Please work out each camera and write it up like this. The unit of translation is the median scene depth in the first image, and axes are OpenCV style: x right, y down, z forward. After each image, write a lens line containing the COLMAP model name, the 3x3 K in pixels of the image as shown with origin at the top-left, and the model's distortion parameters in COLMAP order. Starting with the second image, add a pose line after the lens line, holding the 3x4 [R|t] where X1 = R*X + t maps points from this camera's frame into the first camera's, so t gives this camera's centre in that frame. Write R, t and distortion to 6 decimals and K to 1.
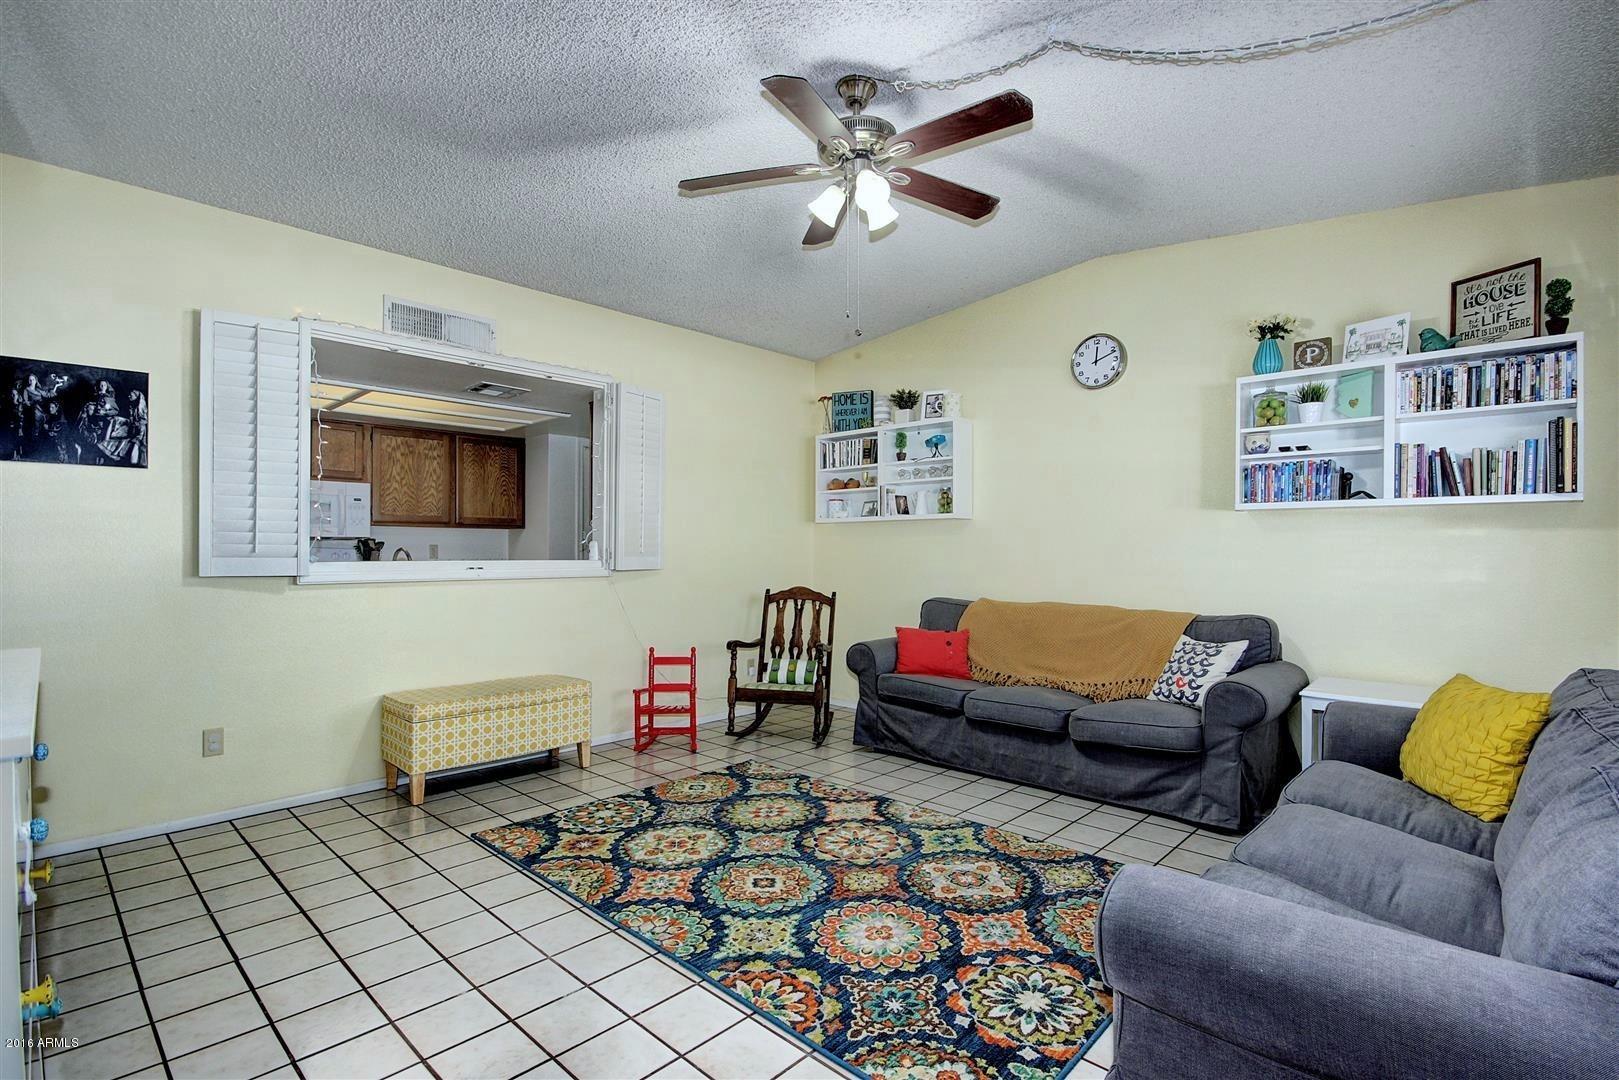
lens RADIAL K [[761.3, 0, 814.4], [0, 761.3, 551.8], [0, 0, 1]] dist [-0.012443, 0.000440]
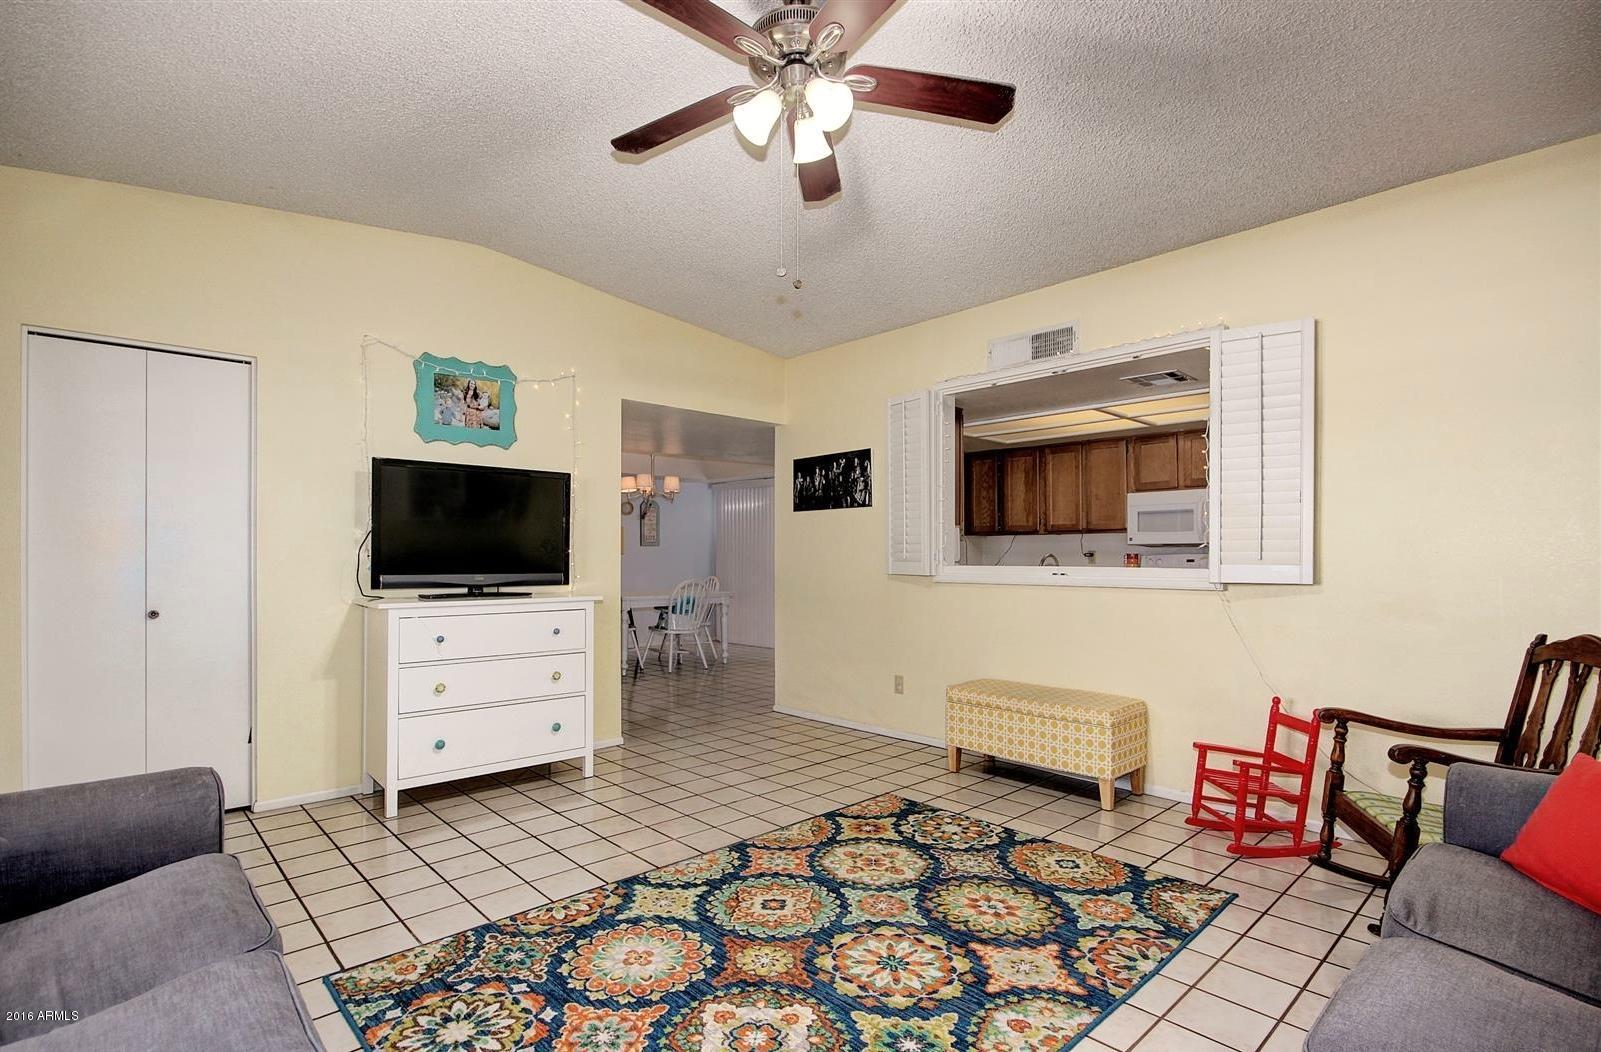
lens RADIAL K [[760.1, 0, 796.1], [0, 760.1, 555.4], [0, 0, 1]] dist [-0.008637, -0.000009]
pose [[-0.065373, -0.002834, -0.997857, 0.744544], [-0.000557, 0.999996, -0.002803, -0.000426], [0.997861, 0.000373, -0.065374, 0.917227]]
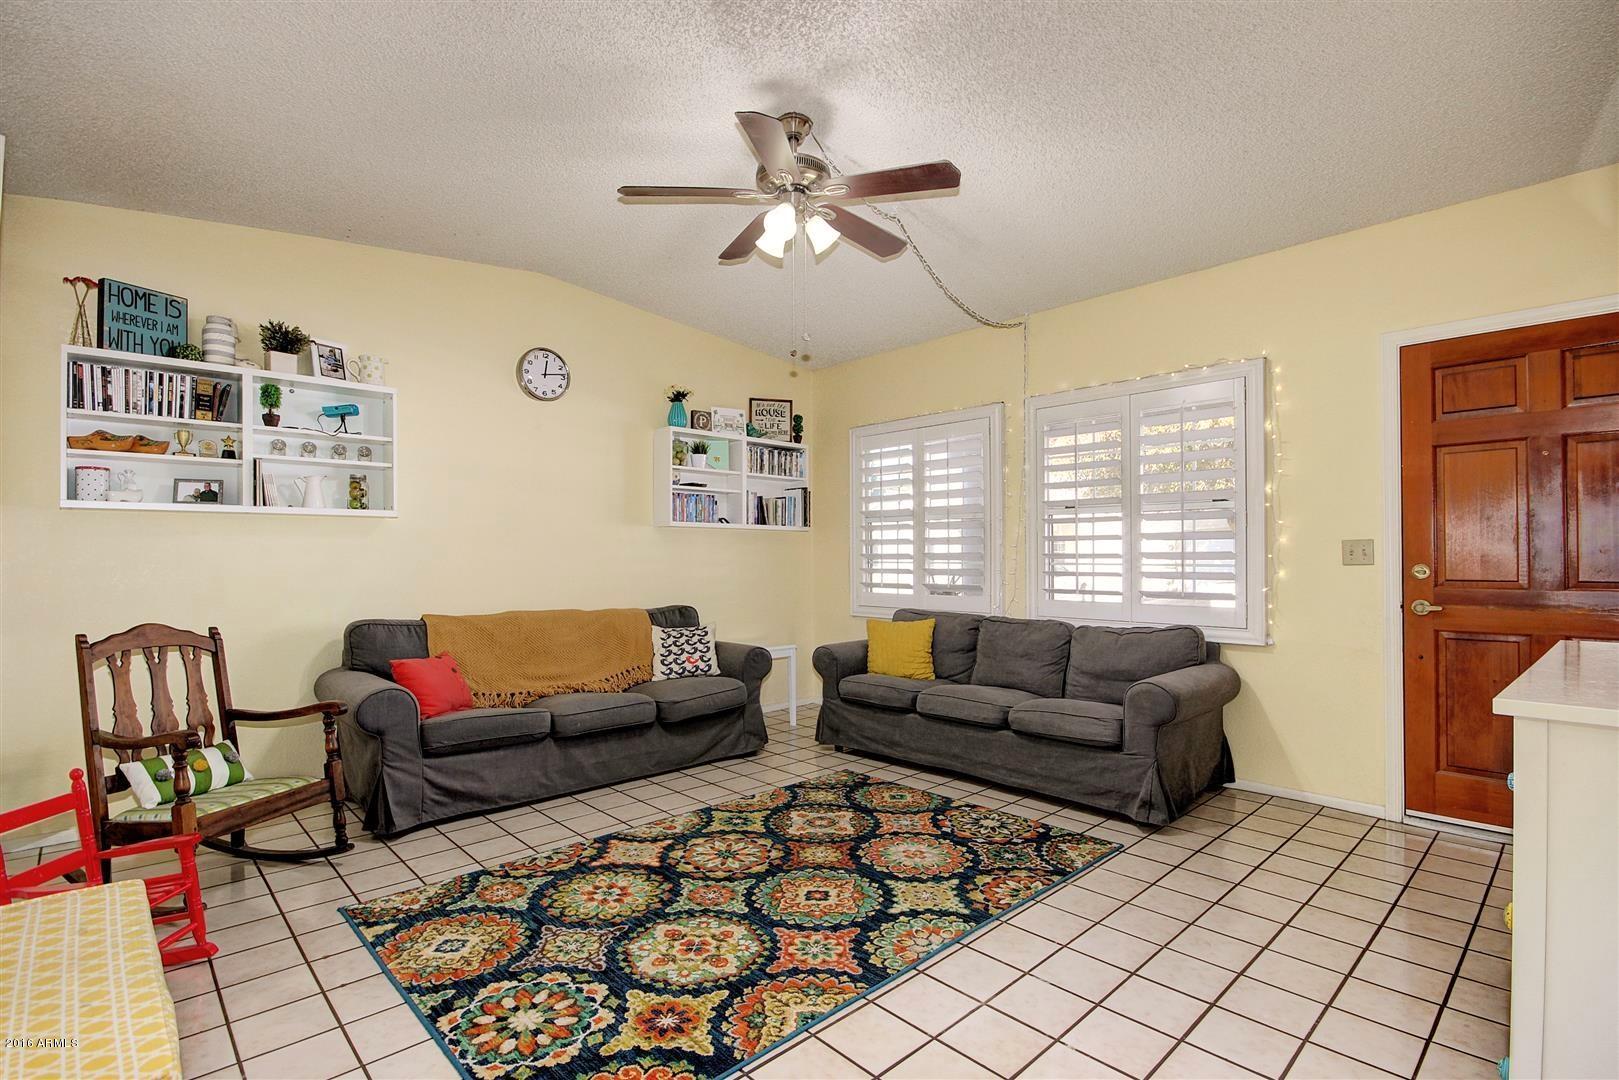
lens RADIAL K [[761.3, 0, 814.4], [0, 761.3, 551.8], [0, 0, 1]] dist [-0.012443, 0.000440]
pose [[0.060823, 0.005907, 0.998131, -0.880186], [0.005532, 0.999965, -0.006255, -0.001084], [-0.998133, 0.005902, 0.060789, 0.792246]]
